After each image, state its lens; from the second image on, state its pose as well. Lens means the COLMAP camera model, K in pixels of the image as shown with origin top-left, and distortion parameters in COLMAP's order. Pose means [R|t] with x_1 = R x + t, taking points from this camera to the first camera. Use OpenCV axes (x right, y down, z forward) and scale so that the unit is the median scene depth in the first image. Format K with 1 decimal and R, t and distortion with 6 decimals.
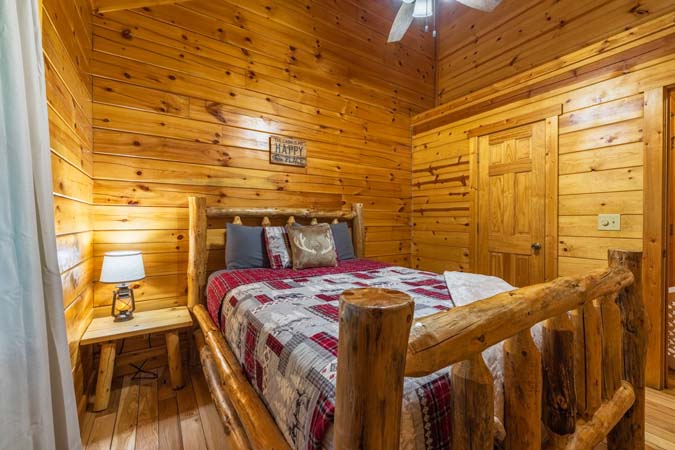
lens RADIAL K [[283.2, 0, 339.3], [0, 283.2, 224.2], [0, 0, 1]] dist [0.001586, -0.000598]
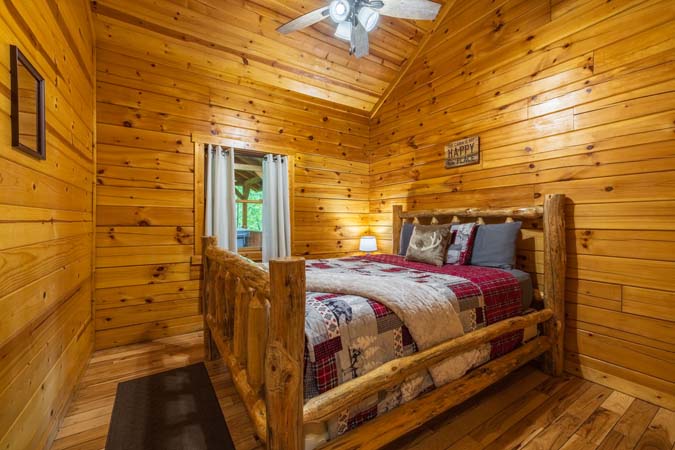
lens RADIAL K [[283.2, 0, 337.8], [0, 283.2, 224.3], [0, 0, 1]] dist [0.001586, -0.000598]
pose [[-0.008487, 0.007158, -0.999938, 0.960295], [-0.007925, 0.999942, 0.007225, -0.000721], [0.999933, 0.007986, -0.008430, 0.633638]]
